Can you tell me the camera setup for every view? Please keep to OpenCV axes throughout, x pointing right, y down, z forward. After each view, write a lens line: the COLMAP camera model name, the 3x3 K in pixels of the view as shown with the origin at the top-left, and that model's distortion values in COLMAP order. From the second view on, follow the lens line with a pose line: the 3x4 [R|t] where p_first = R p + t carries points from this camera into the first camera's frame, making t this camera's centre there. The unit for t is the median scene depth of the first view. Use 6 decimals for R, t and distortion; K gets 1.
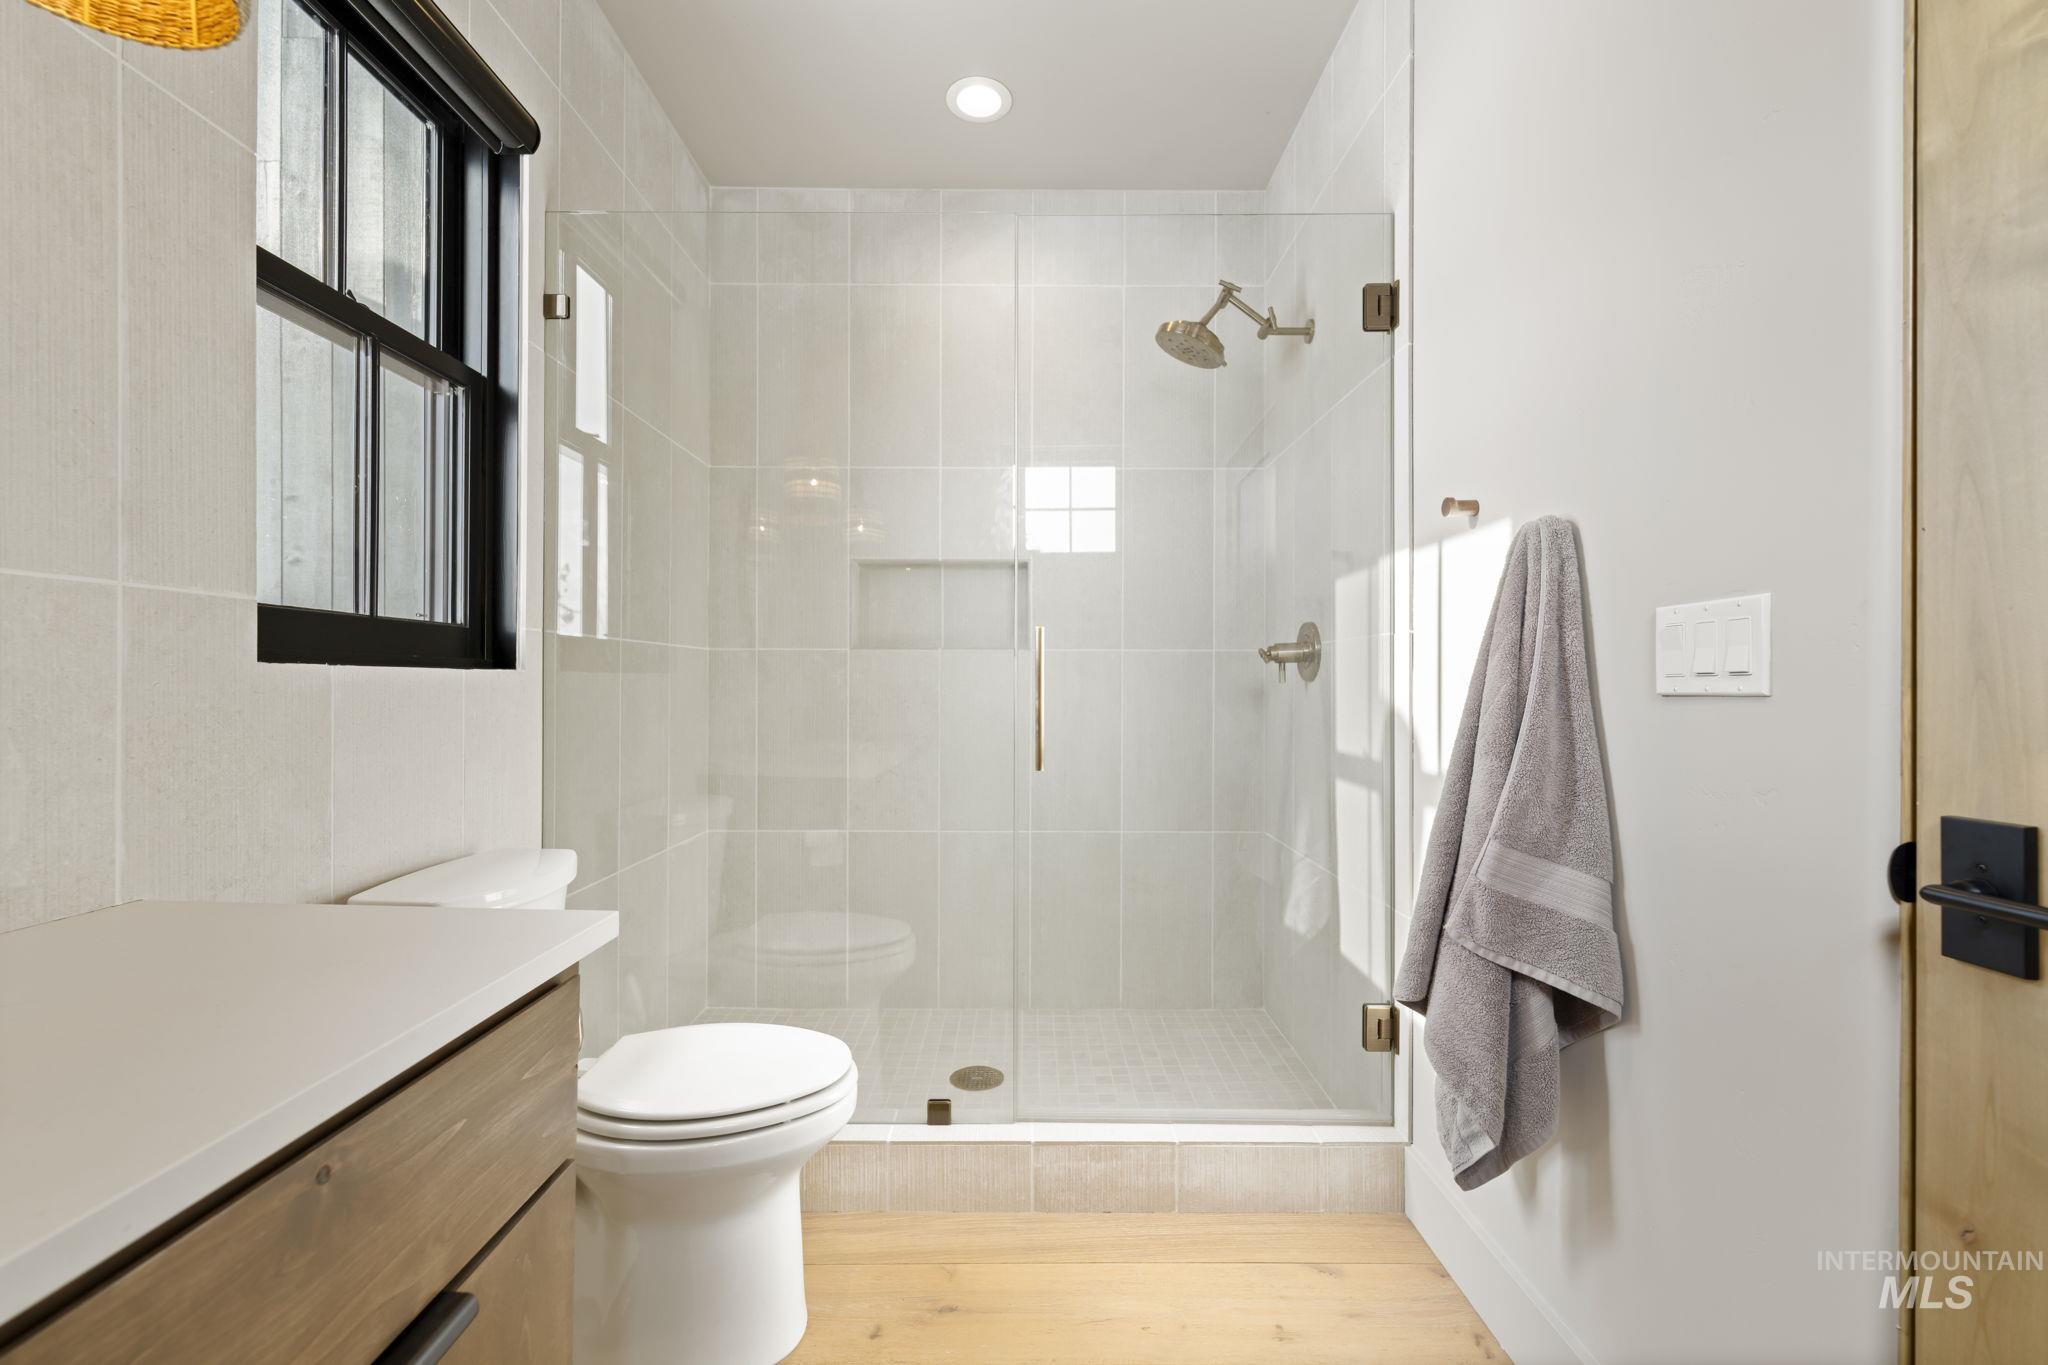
lens RADIAL K [[832.9, 0, 1025.9], [0, 832.9, 681.9], [0, 0, 1]] dist [-0.002277, 0.000206]
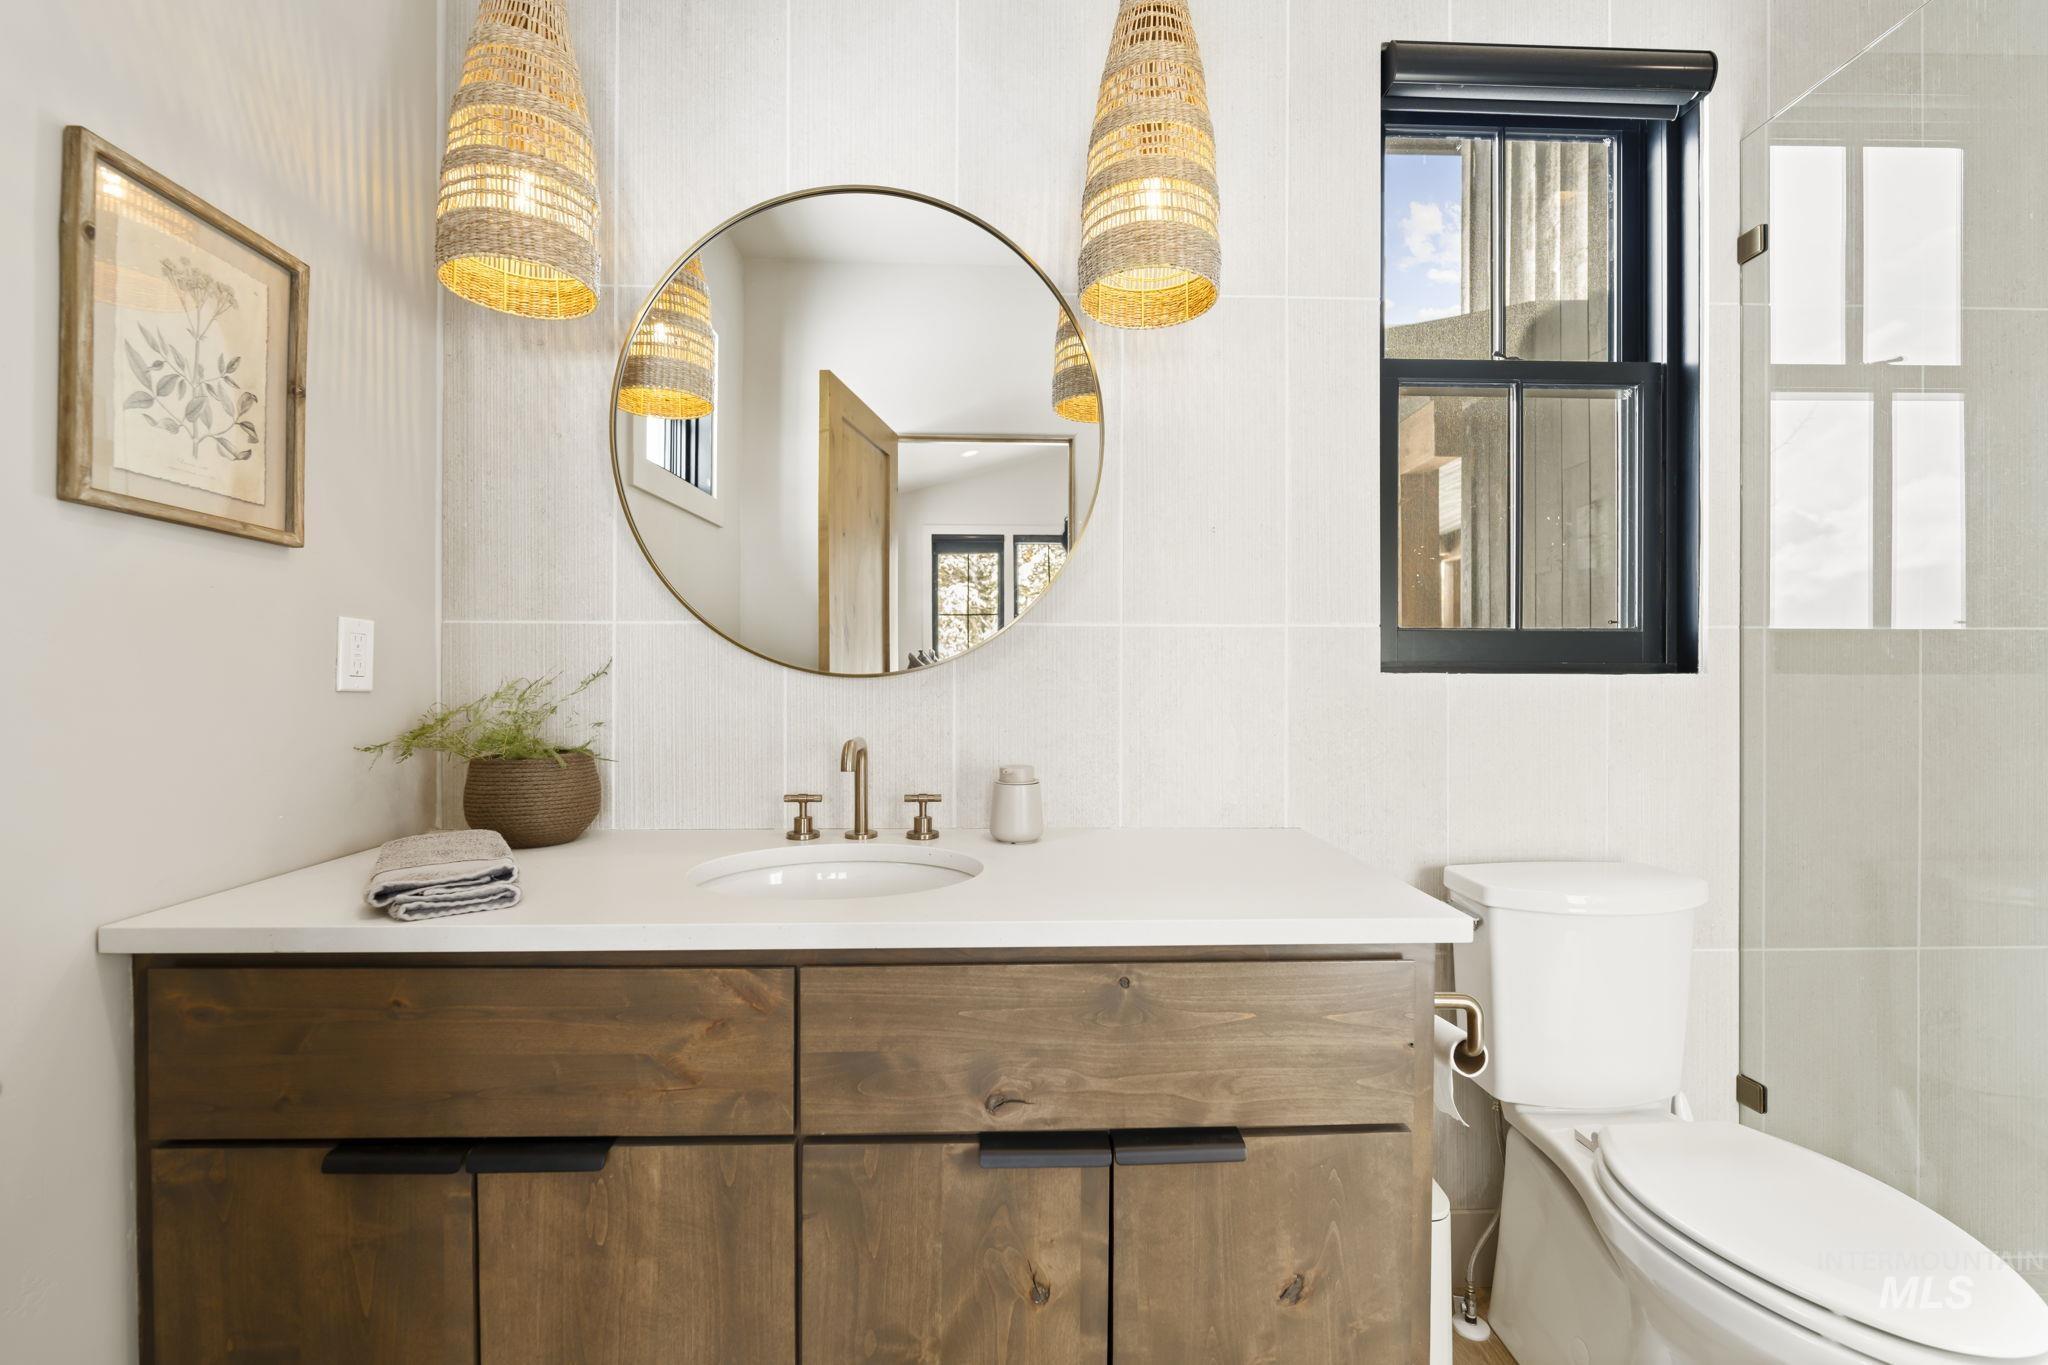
lens RADIAL K [[832.9, 0, 1029.2], [0, 832.9, 690.3], [0, 0, 1]] dist [-0.002277, 0.000206]
pose [[0.035547, -0.003965, -0.999360, 0.425739], [0.001860, 0.999991, -0.003901, 0.008987], [0.999366, -0.001720, 0.035554, 0.395463]]
